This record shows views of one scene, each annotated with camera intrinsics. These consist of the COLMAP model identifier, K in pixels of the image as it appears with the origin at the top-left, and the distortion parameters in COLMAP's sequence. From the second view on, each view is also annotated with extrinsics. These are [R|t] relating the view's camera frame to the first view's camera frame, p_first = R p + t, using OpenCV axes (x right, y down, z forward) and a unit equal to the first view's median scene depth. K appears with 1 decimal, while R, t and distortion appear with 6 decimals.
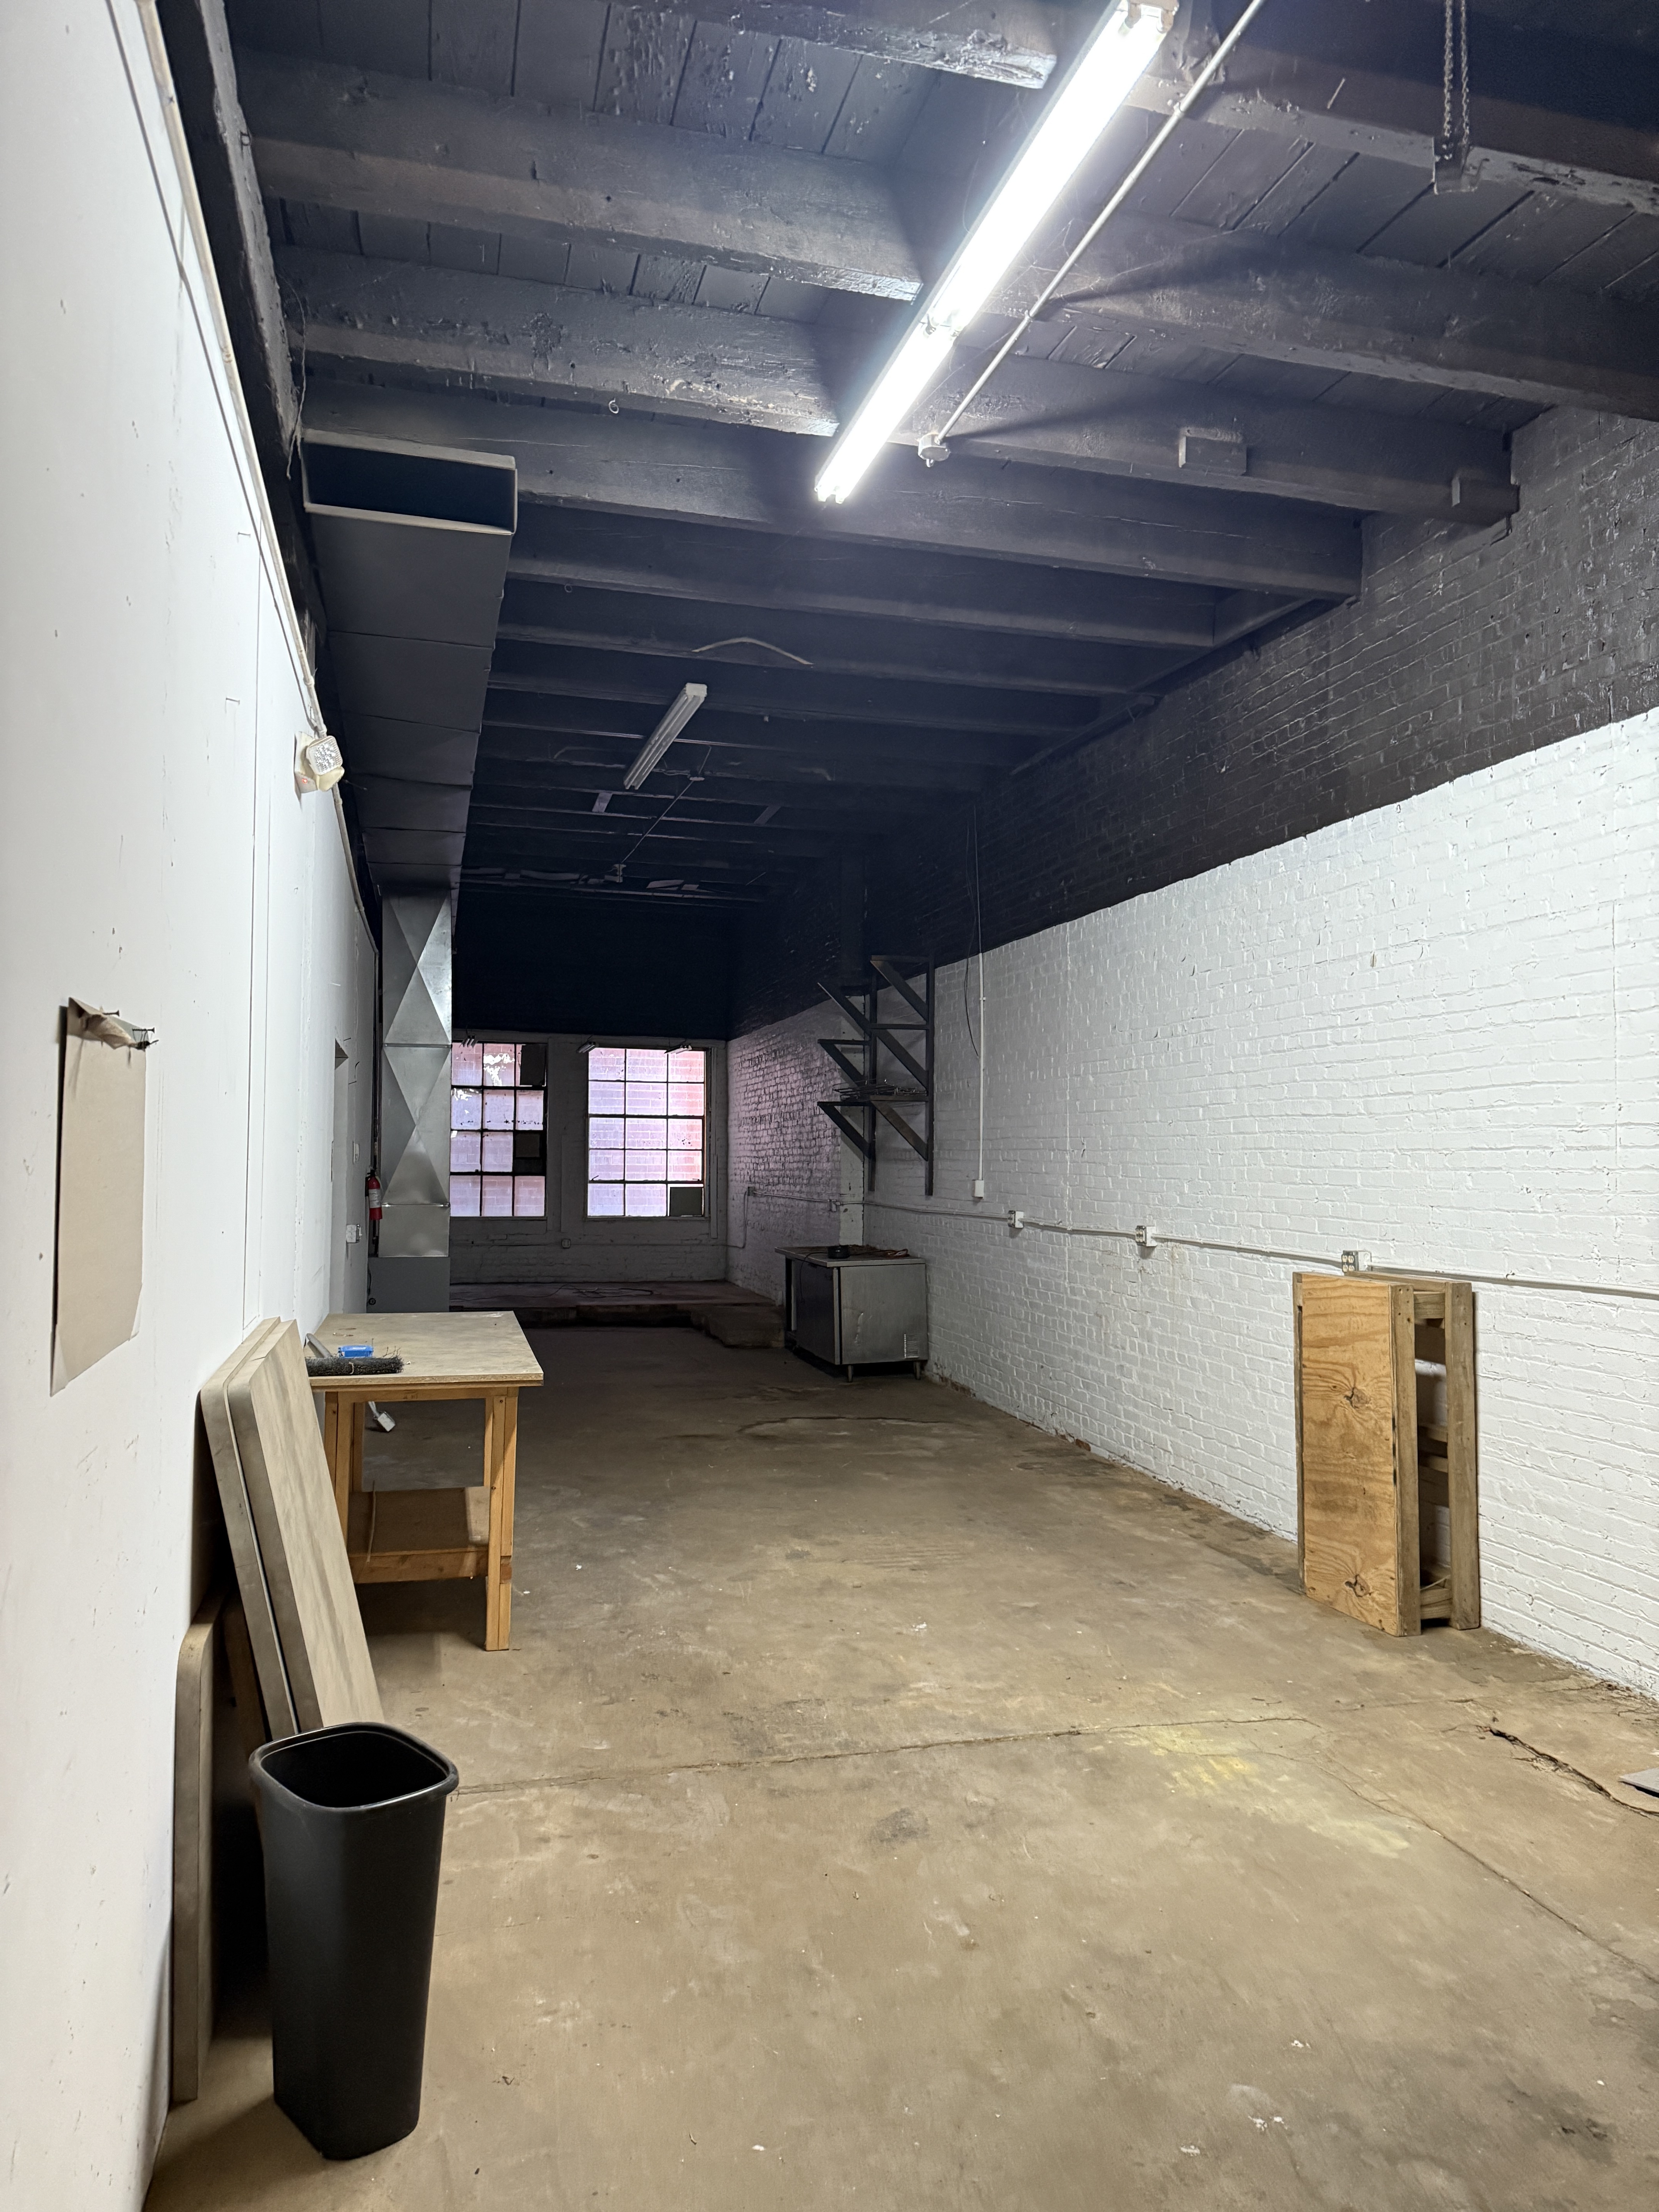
lens RADIAL K [[1621.7, 0, 829.5], [0, 1621.7, 1106.0], [0, 0, 1]] dist [0.051319, -0.045503]
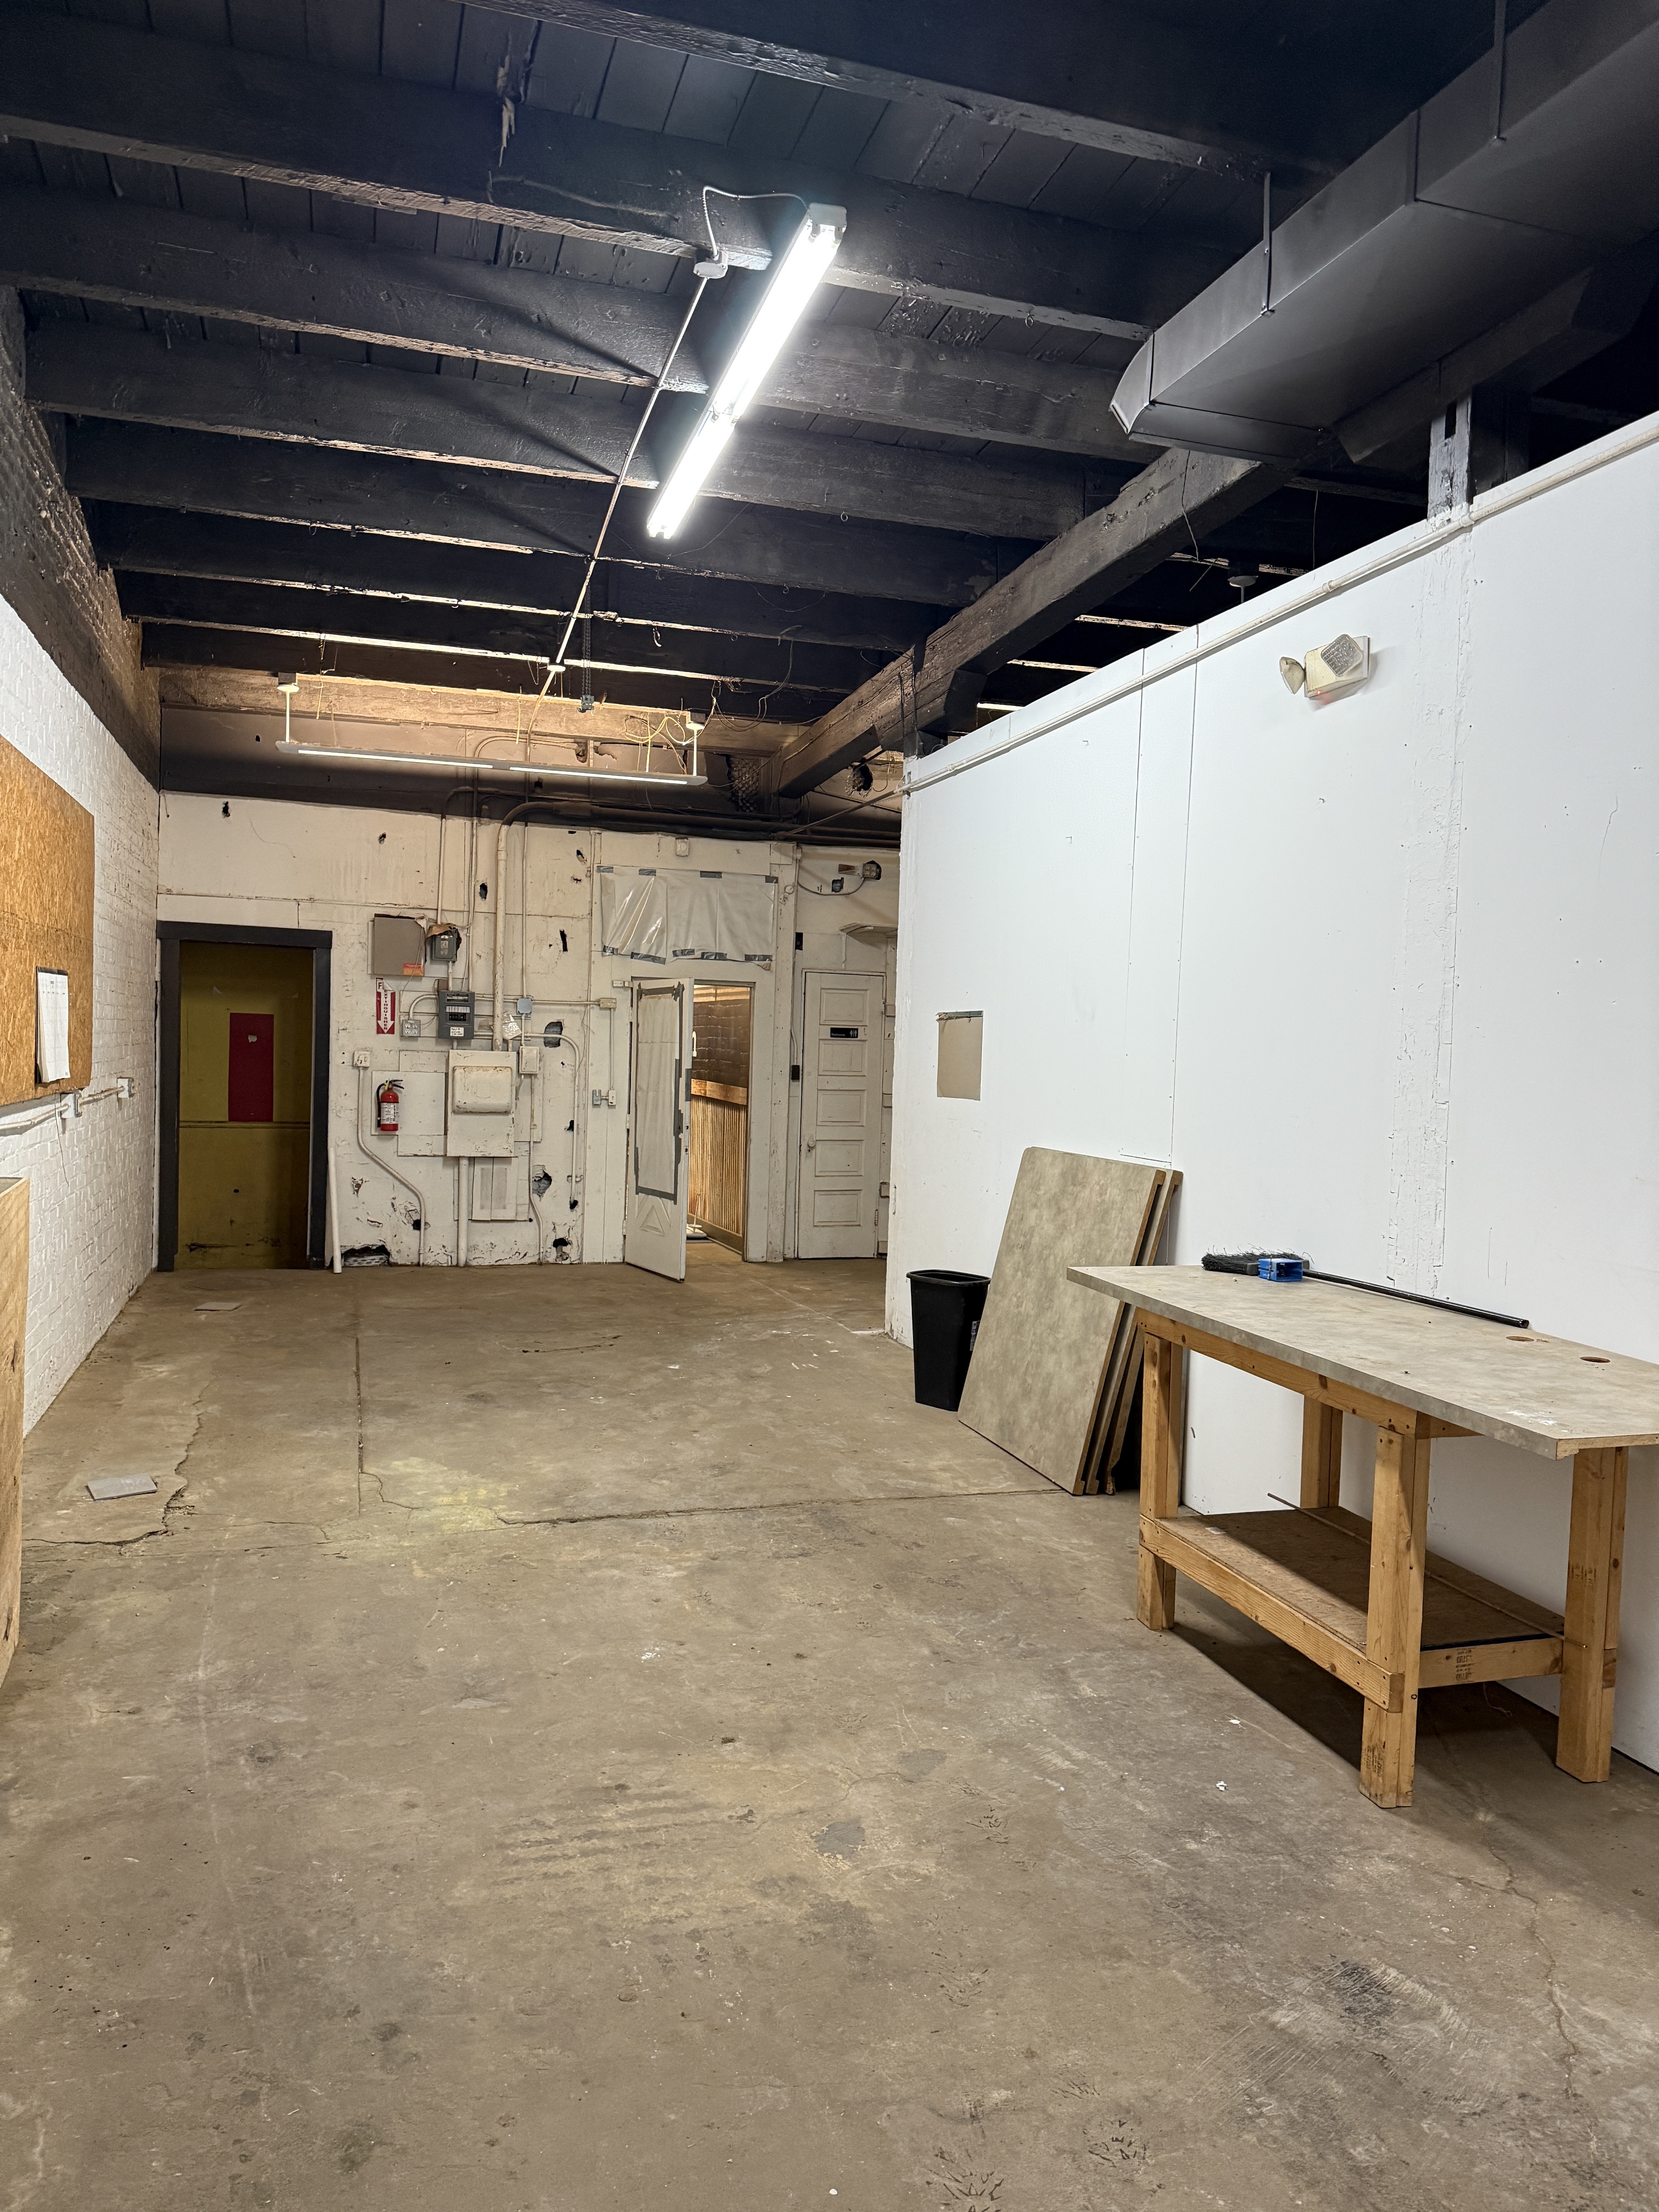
lens RADIAL K [[1621.7, 0, 829.5], [0, 1621.7, 1106.0], [0, 0, 1]] dist [0.051319, -0.045503]
pose [[-0.997826, -0.043059, -0.049900, 0.023873], [-0.043582, 0.999005, 0.009429, 0.060450], [0.049445, 0.011583, -0.998710, 1.938459]]
